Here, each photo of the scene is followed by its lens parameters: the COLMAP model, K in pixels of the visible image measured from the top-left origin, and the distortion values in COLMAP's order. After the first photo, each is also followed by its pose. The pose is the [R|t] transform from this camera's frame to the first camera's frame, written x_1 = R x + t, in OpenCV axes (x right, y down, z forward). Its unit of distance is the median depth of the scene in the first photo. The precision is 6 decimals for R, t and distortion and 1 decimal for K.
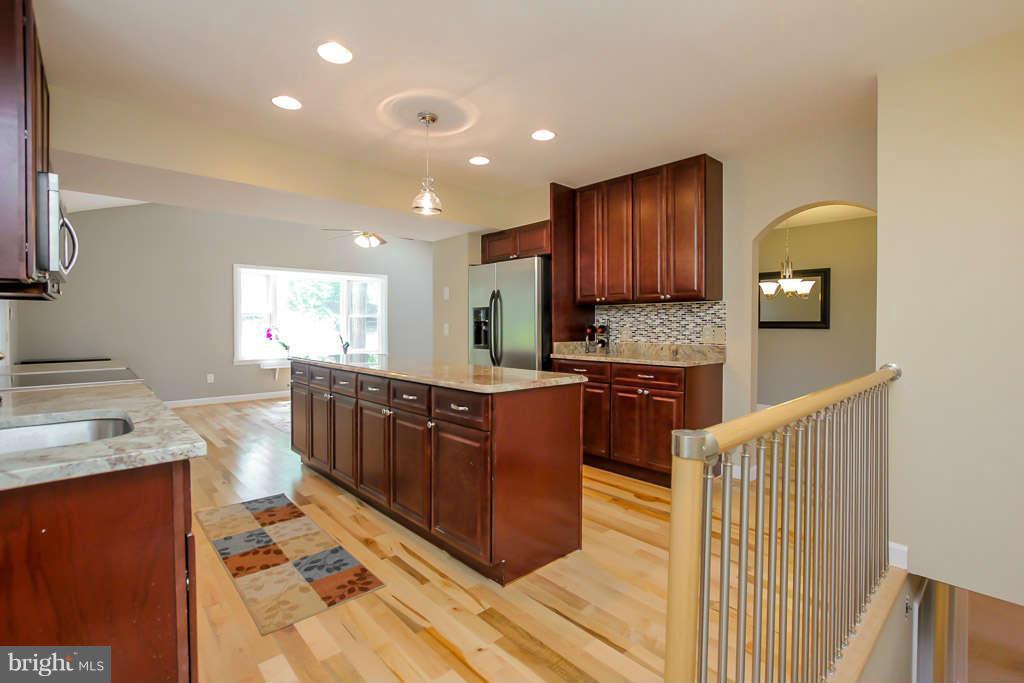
lens RADIAL K [[467.8, 0, 512.6], [0, 467.8, 333.6], [0, 0, 1]] dist [-0.009987, 0.000002]
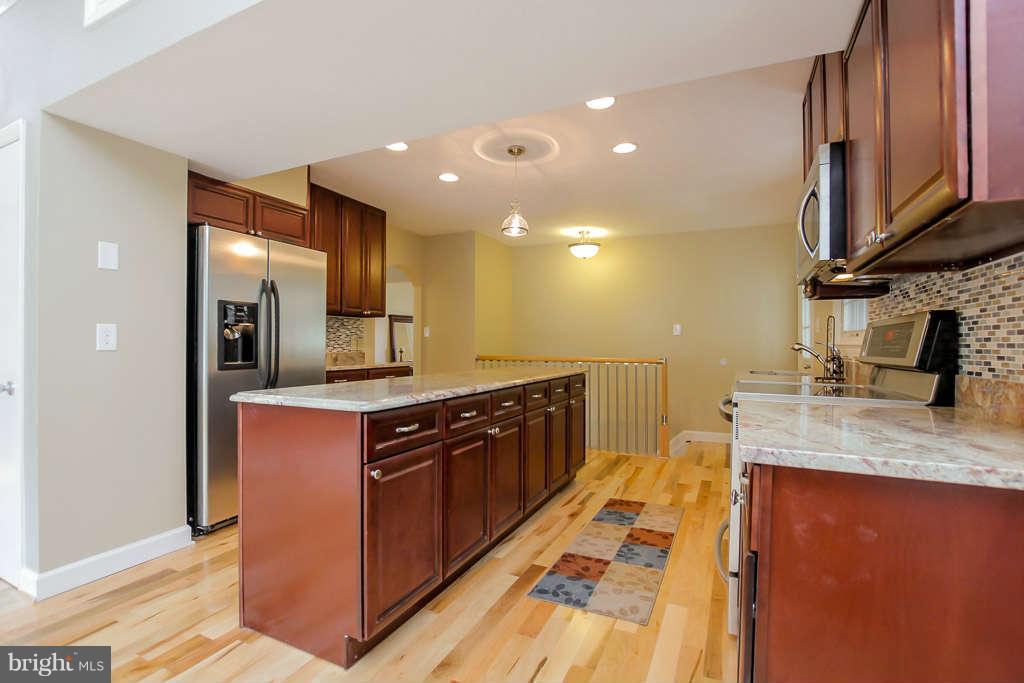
lens RADIAL K [[467.8, 0, 517.2], [0, 467.8, 344.0], [0, 0, 1]] dist [-0.009987, 0.000002]
pose [[-0.382250, -0.001990, 0.924057, -1.128584], [0.011145, 0.999915, 0.006764, -0.001054], [-0.923992, 0.012884, -0.382196, 1.316131]]
